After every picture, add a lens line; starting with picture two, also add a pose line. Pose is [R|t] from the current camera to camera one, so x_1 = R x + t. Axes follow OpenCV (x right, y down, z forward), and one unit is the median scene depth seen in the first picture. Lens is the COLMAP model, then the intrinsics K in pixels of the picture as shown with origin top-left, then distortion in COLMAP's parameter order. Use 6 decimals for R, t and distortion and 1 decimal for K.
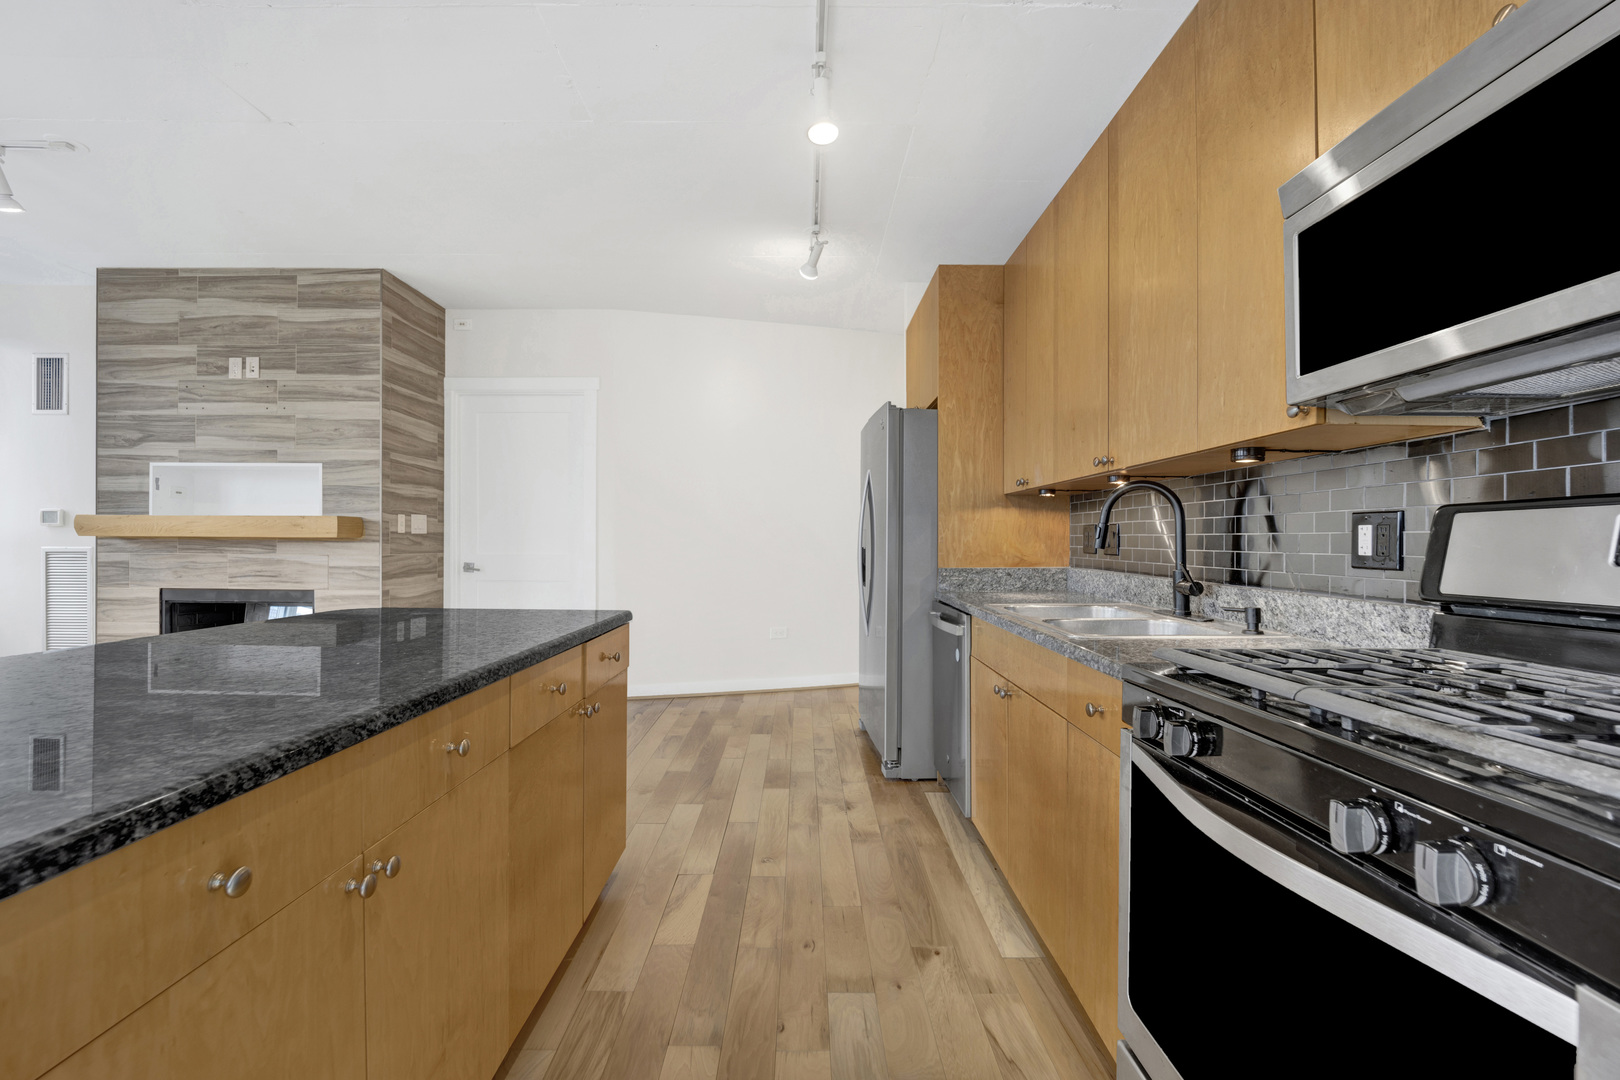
lens RADIAL K [[678.3, 0, 829.8], [0, 678.3, 546.8], [0, 0, 1]] dist [-0.023445, -0.000917]
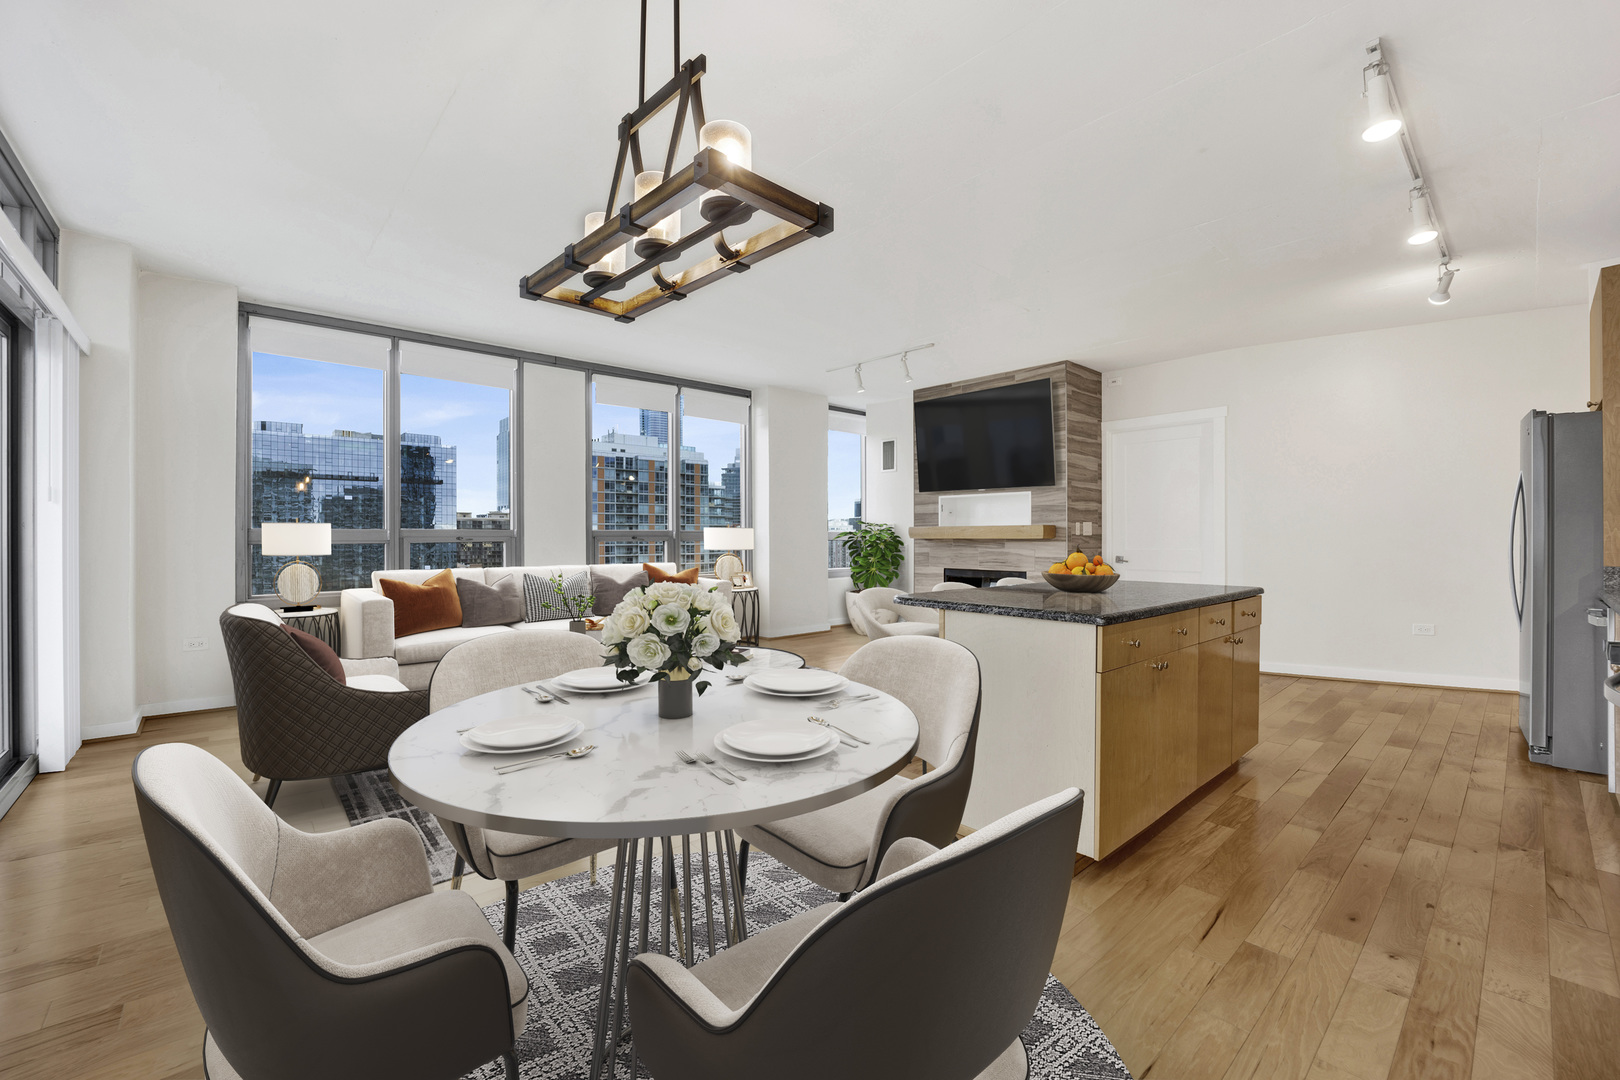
lens RADIAL K [[678.3, 0, 792.6], [0, 678.3, 539.0], [0, 0, 1]] dist [-0.023445, -0.000917]
pose [[0.635036, -0.004584, -0.772469, 0.114097], [-0.000094, 0.999982, -0.006011, -0.002765], [0.772483, 0.003890, 0.635024, -0.444656]]
